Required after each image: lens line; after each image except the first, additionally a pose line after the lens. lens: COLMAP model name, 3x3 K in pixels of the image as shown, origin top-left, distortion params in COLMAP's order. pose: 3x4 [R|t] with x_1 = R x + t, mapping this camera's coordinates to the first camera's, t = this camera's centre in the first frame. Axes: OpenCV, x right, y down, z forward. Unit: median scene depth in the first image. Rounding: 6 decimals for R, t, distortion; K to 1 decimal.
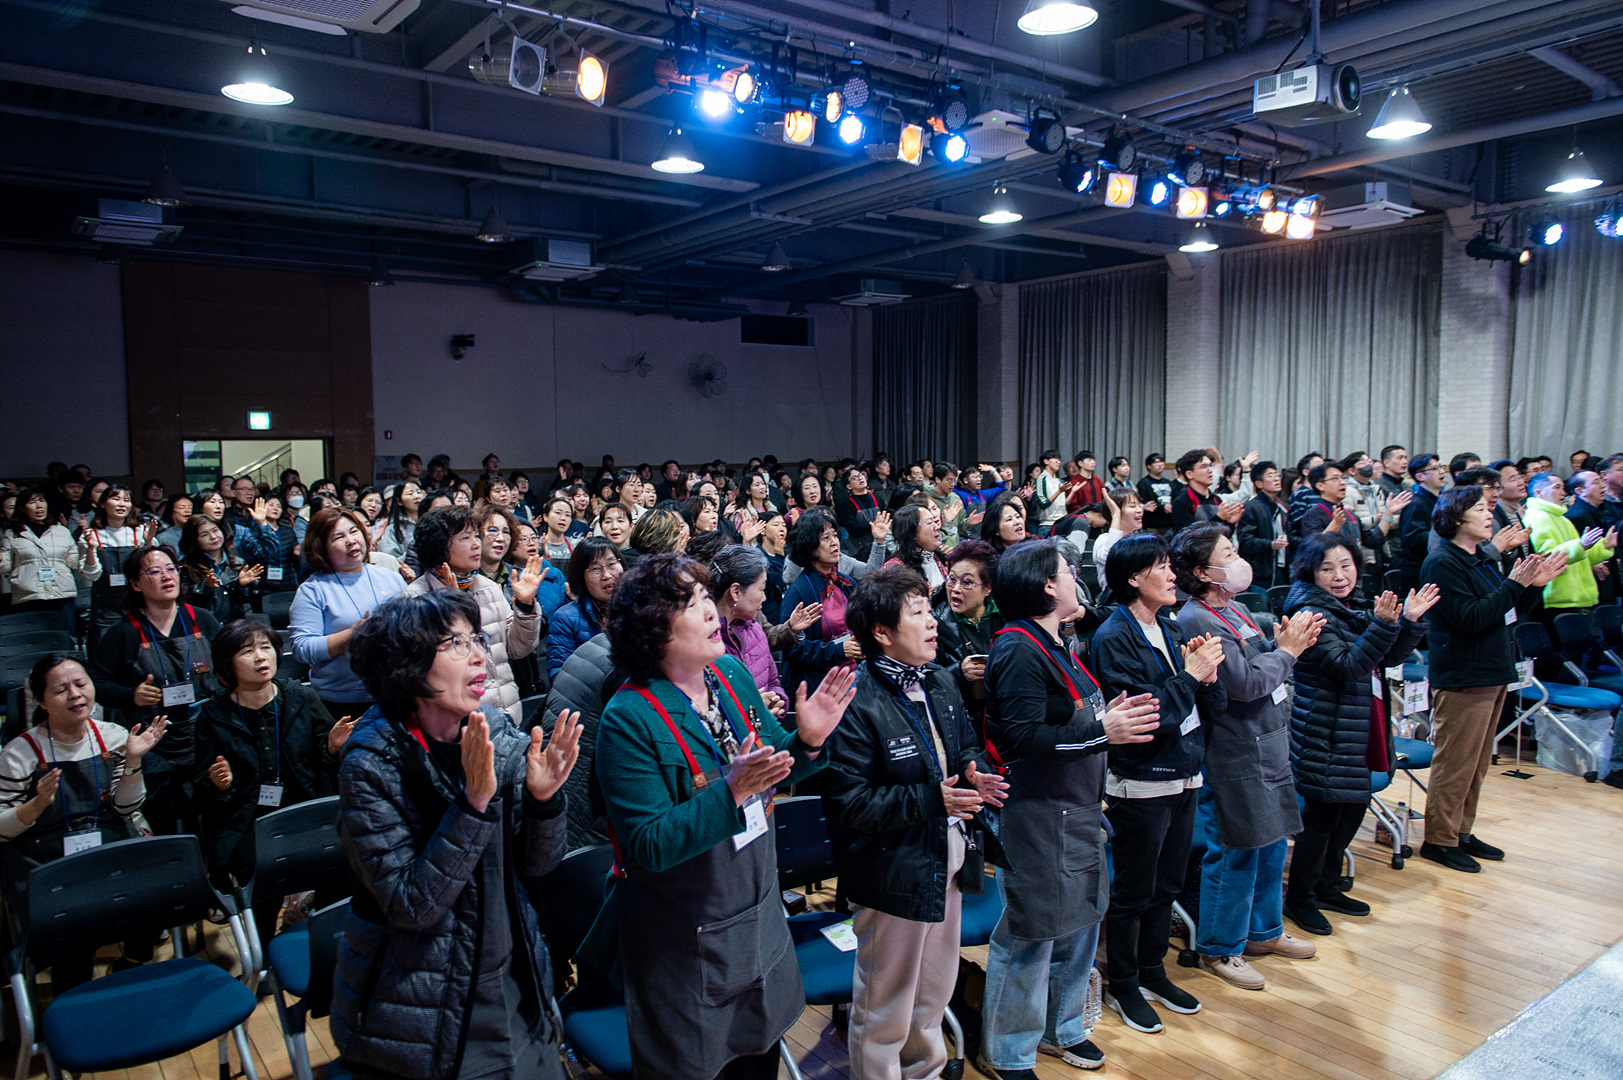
lens RADIAL K [[1145.8, 0, 820.7], [0, 1145.8, 536.0], [0, 0, 1]] dist [0.001035, -0.007606]
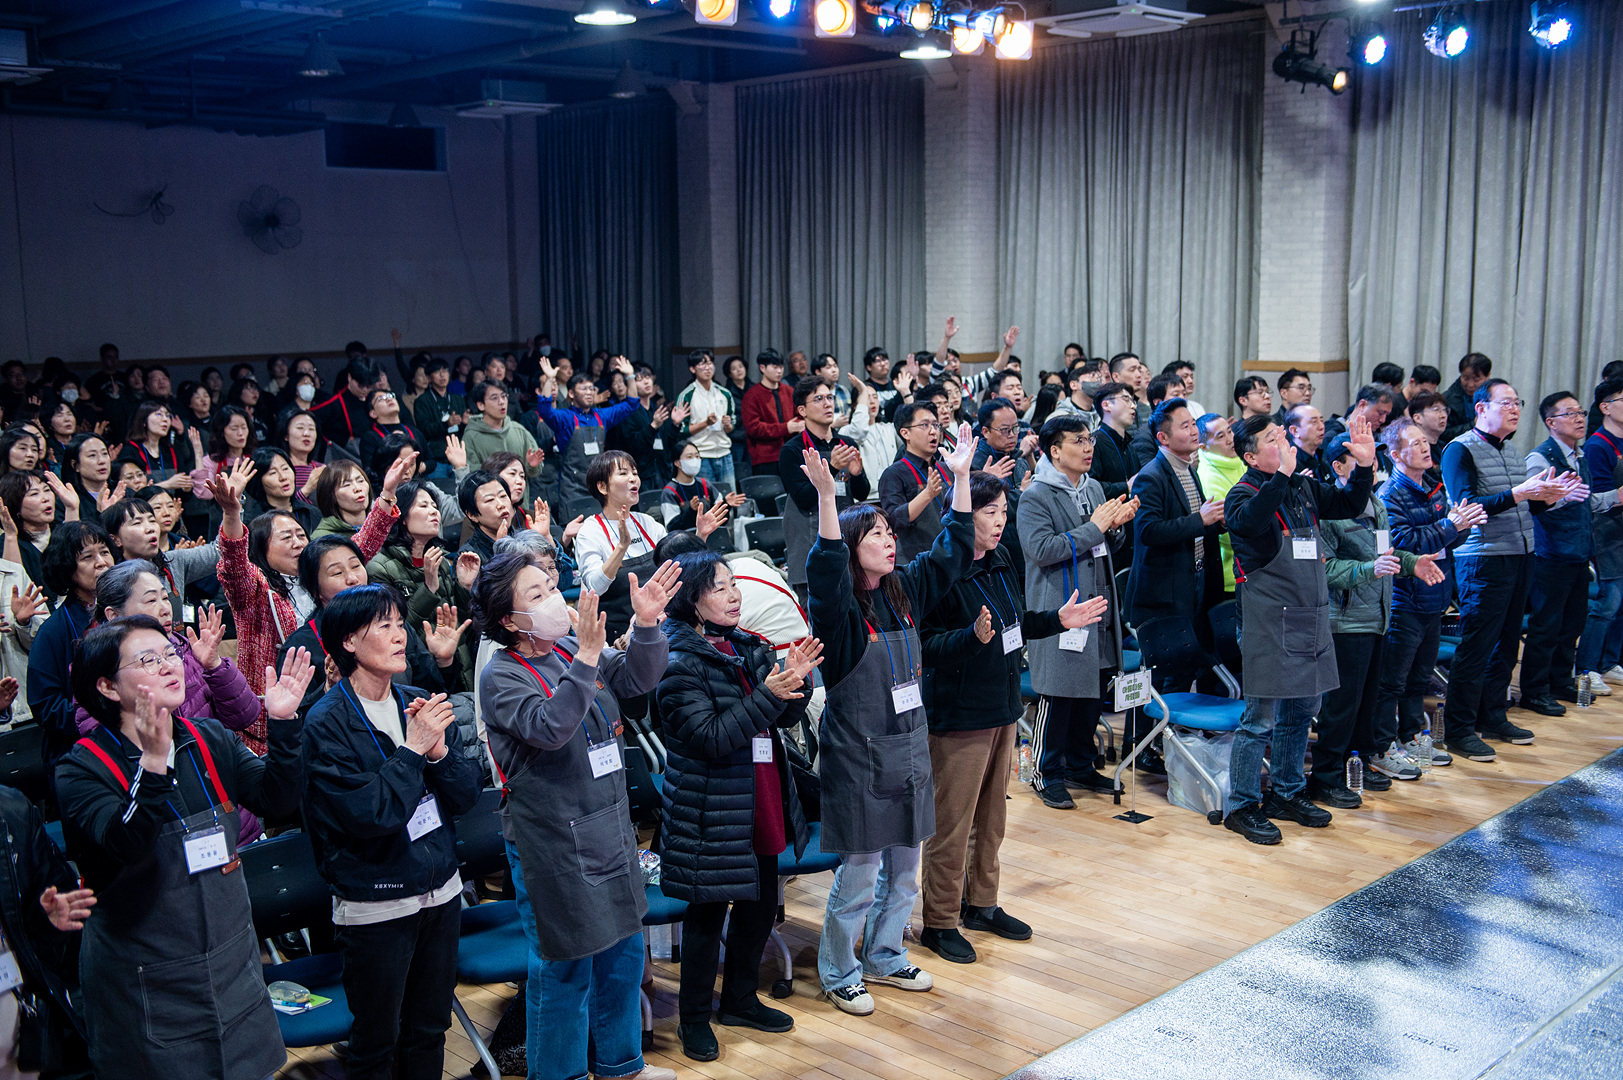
lens RADIAL K [[1719.1, 0, 815.4], [0, 1719.1, 541.9], [0, 0, 1]] dist [-0.015130, 0.029645]
pose [[0.991122, -0.024453, 0.130684, 0.106994], [0.015327, 0.997402, 0.070390, -0.026323], [-0.132066, -0.067762, 0.988922, -0.044243]]
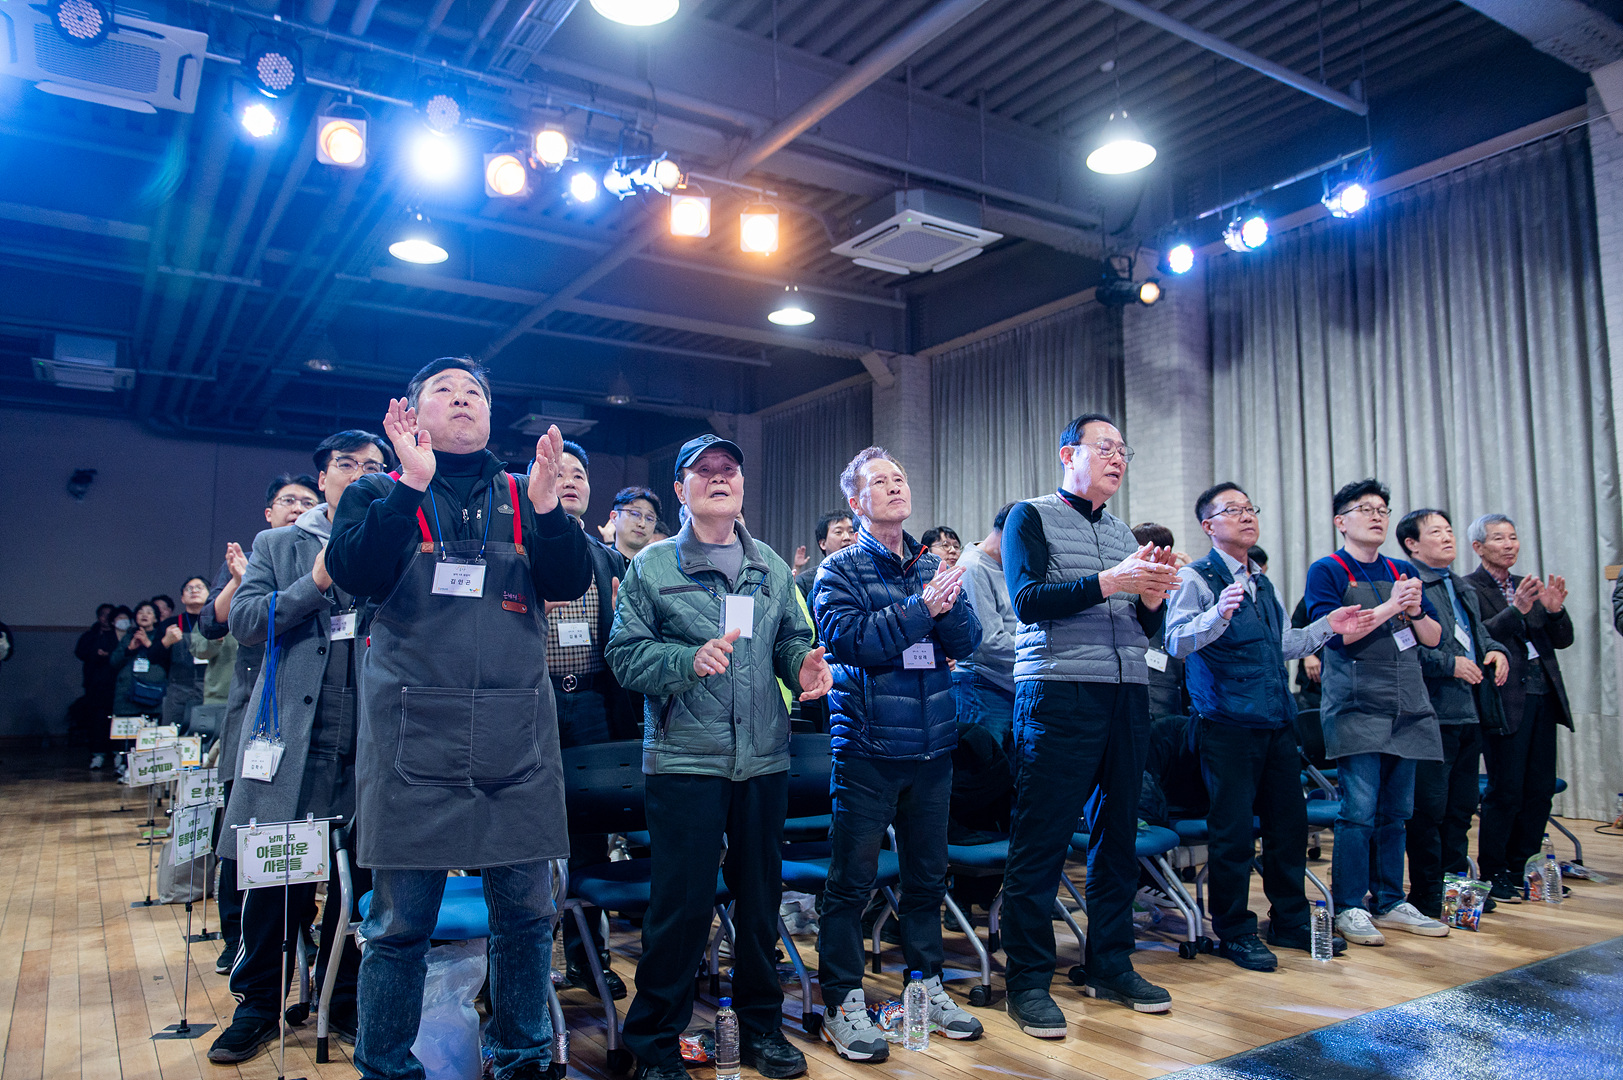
lens RADIAL K [[1150.6, 0, 808.1], [0, 1150.6, 538.7], [0, 0, 1]] dist [-0.005626, -0.000171]
pose [[0.996989, -0.003689, -0.077453, 0.362948], [-0.010559, 0.983105, -0.182737, 0.034784], [0.076819, 0.183005, 0.980106, 0.239451]]
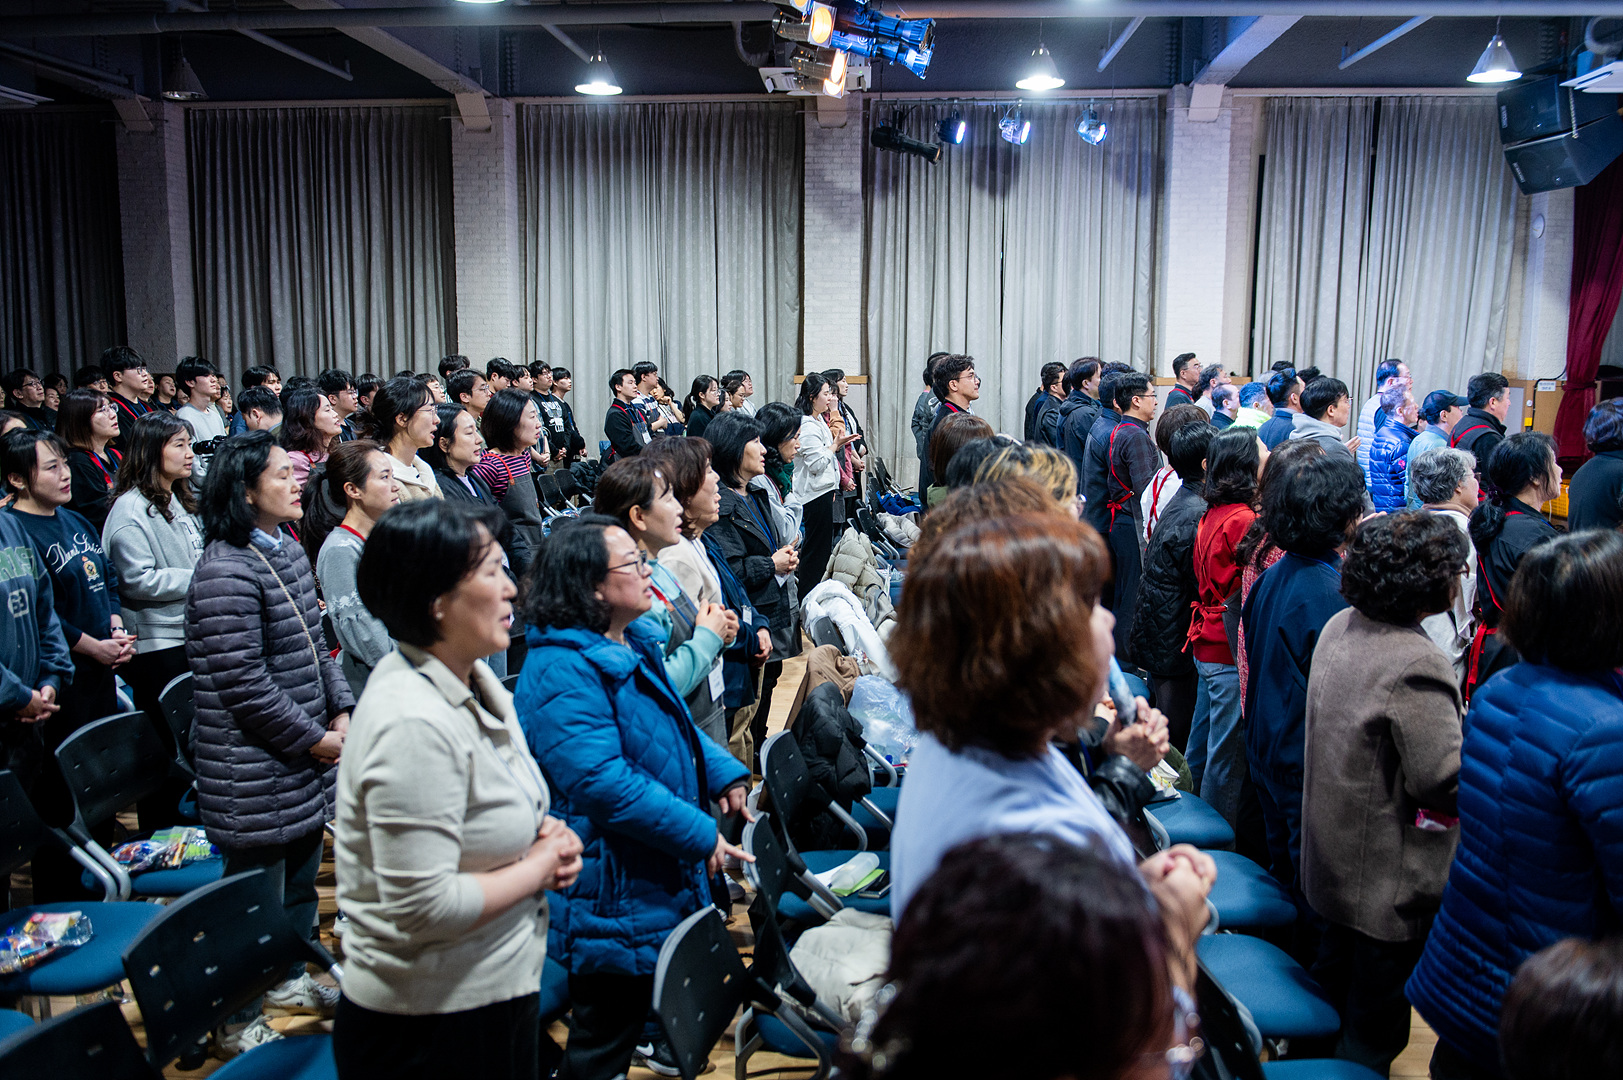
lens RADIAL K [[1332.1, 0, 809.2], [0, 1332.1, 539.3], [0, 0, 1]] dist [-0.002029, 0.004780]
pose [[0.674912, -0.090042, 0.732384, -0.229672], [0.048098, 0.995784, 0.078103, -0.013997], [-0.736329, -0.017486, 0.676398, 0.262221]]
